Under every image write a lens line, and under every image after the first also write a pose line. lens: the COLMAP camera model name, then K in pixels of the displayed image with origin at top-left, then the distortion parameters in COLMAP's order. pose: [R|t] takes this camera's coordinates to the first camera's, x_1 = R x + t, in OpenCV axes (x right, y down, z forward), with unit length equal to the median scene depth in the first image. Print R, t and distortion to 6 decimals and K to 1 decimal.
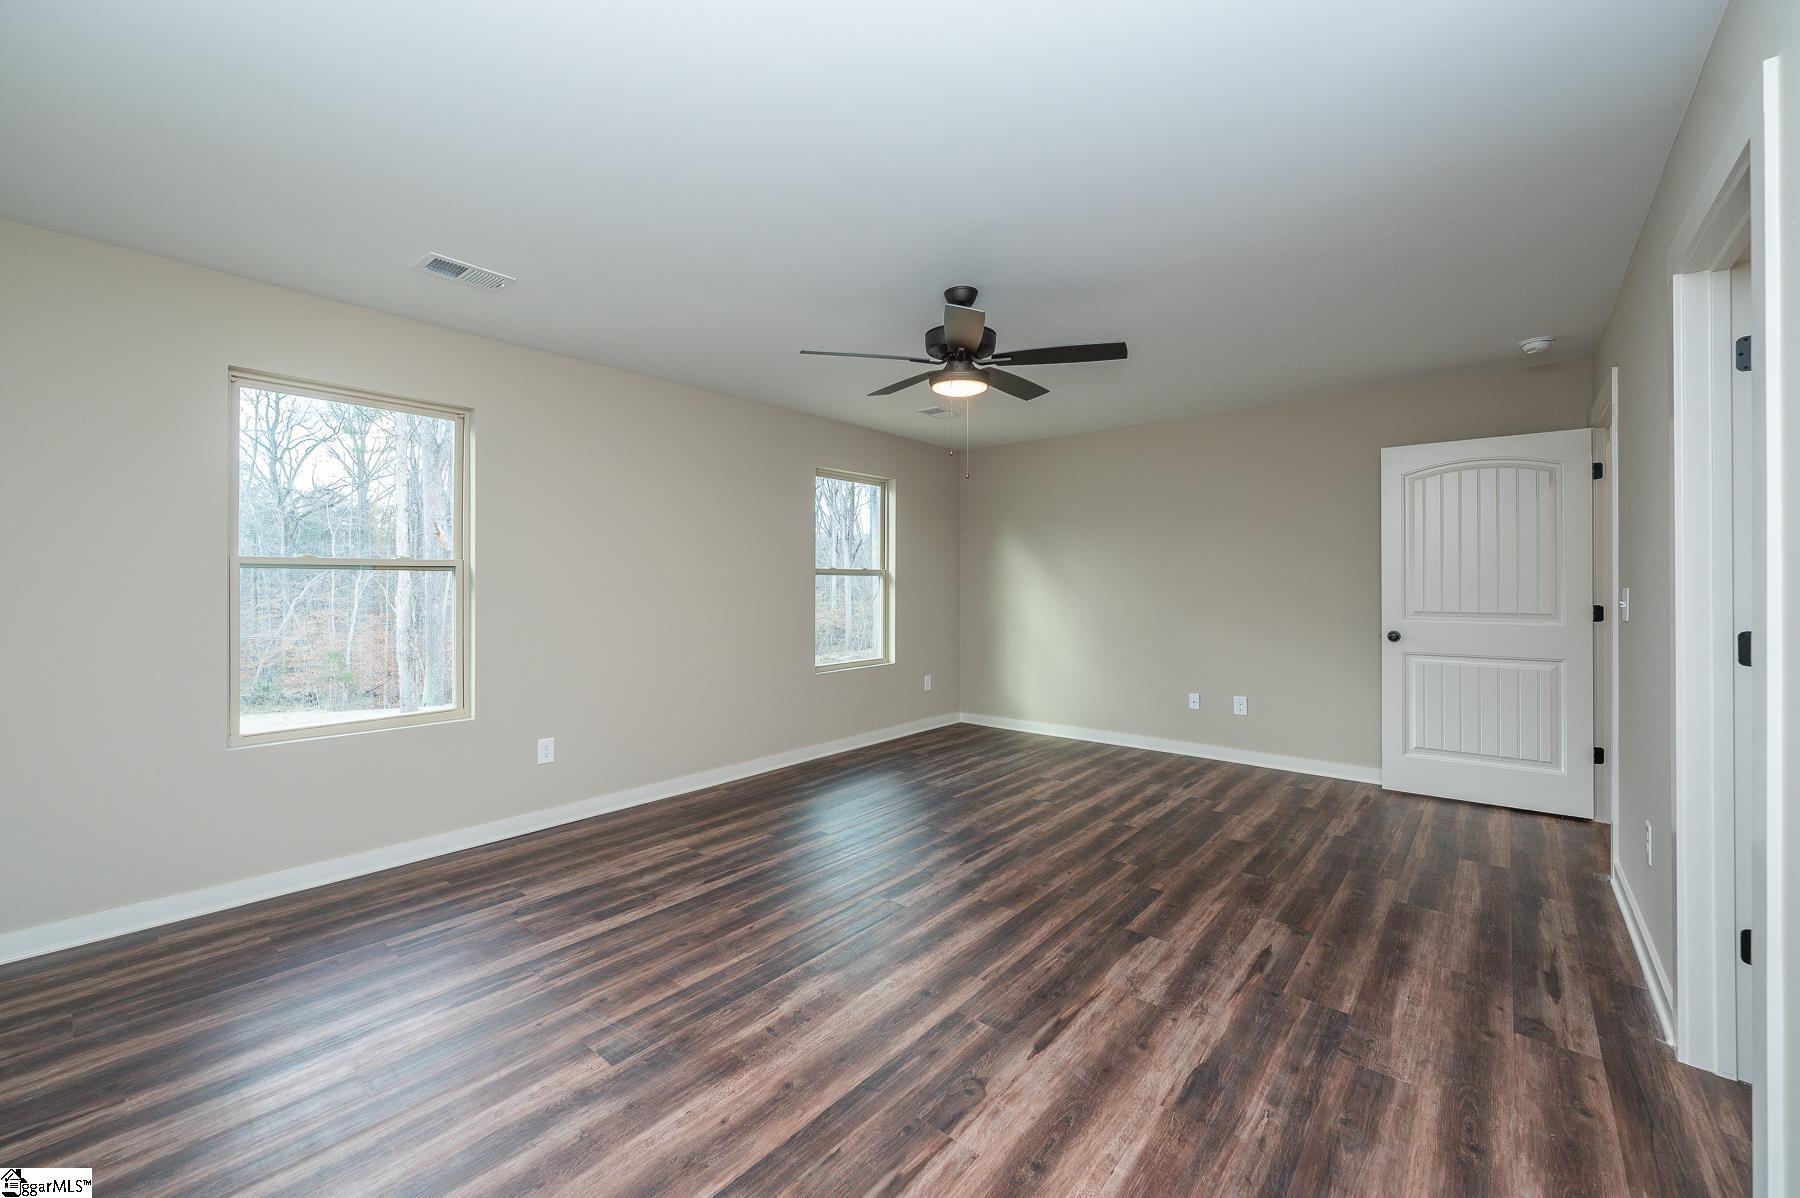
lens RADIAL K [[720.4, 0, 878.5], [0, 720.4, 598.5], [0, 0, 1]] dist [0.001032, 0.000243]
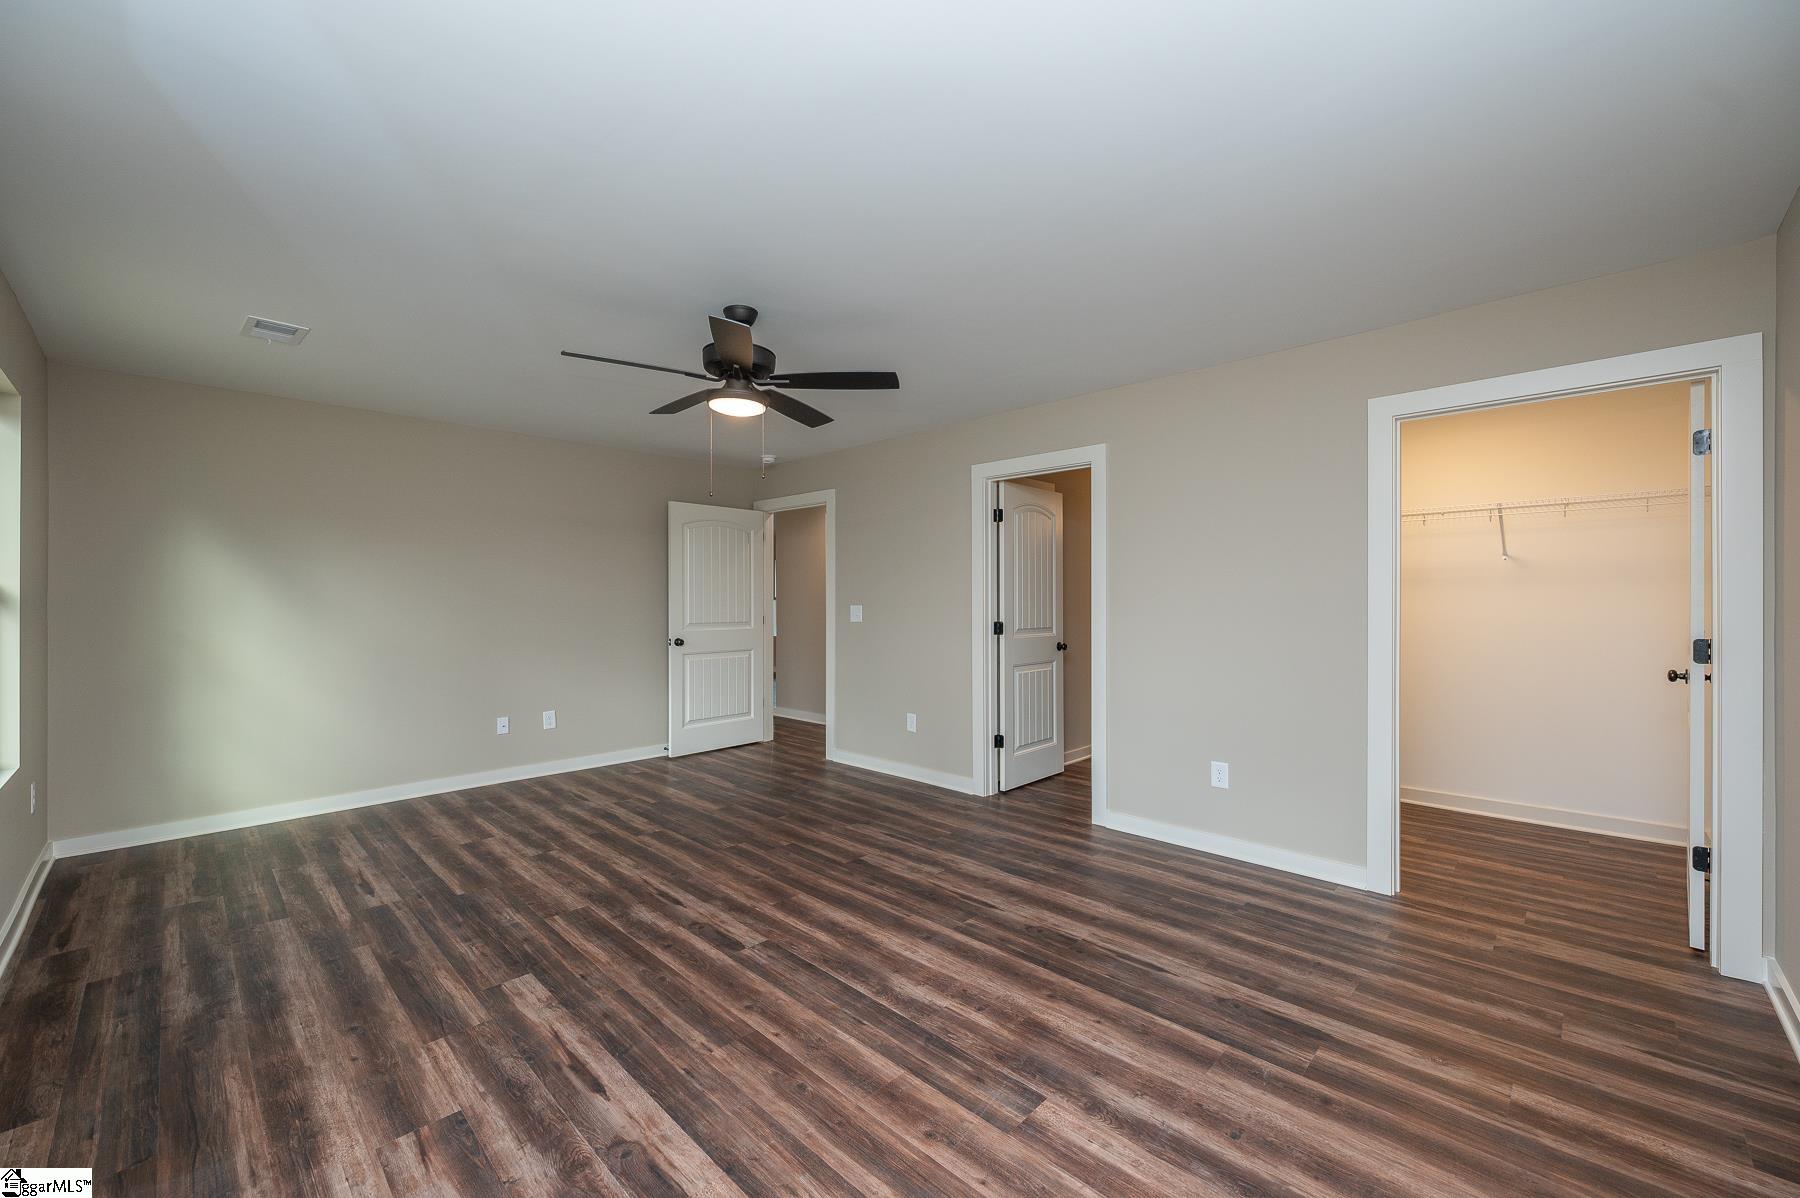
lens RADIAL K [[720.4, 0, 910.5], [0, 720.4, 590.3], [0, 0, 1]] dist [0.001032, 0.000243]
pose [[0.048197, 0.013961, 0.998740, -0.958269], [0.022937, 0.999623, -0.015080, -0.018097], [-0.998574, 0.023635, 0.047858, 0.790578]]
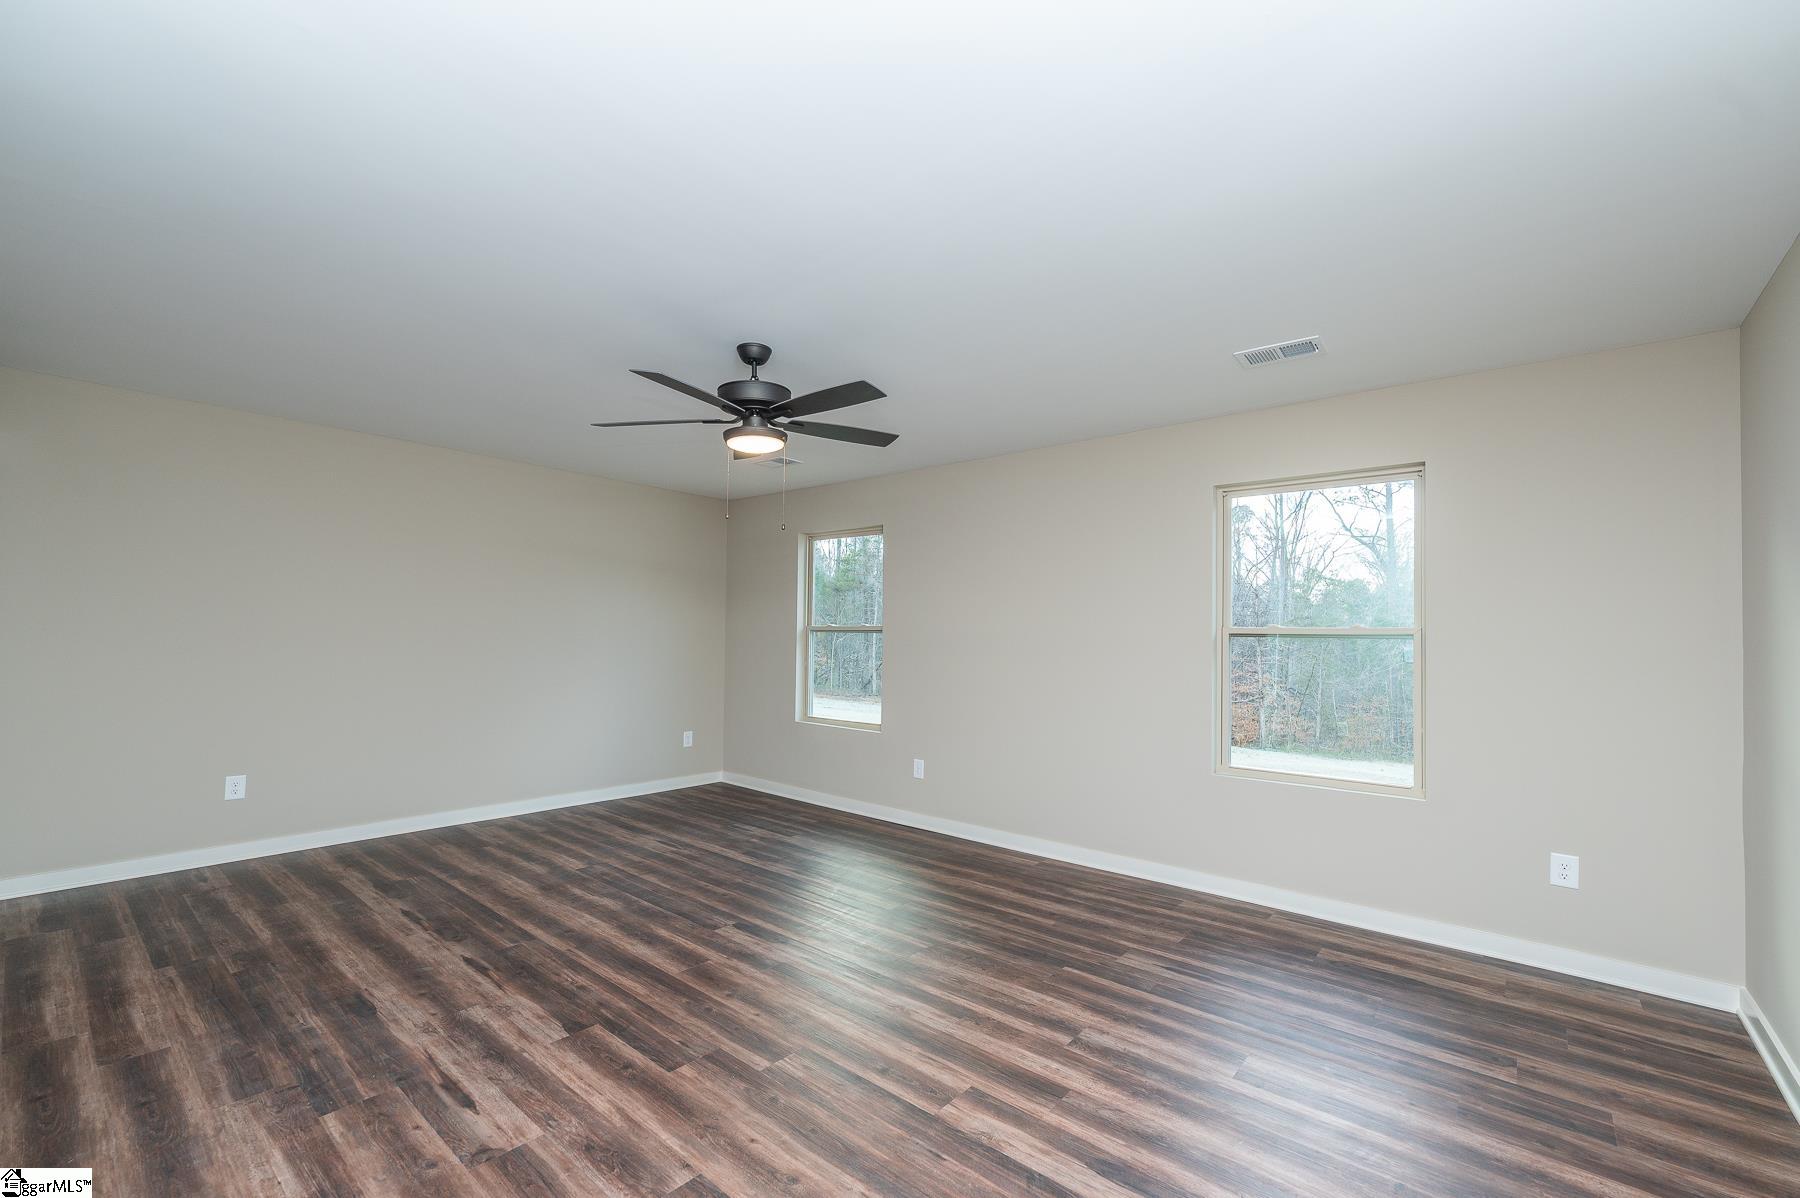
lens RADIAL K [[765.3, 0, 893.2], [0, 765.3, 636.1], [0, 0, 1]] dist [0.004540, 0.000108]
pose [[-0.003891, -0.001483, -0.999991, 1.246441], [-0.037526, 0.999295, -0.001336, -0.023786], [0.999288, 0.037521, -0.003944, 1.318919]]
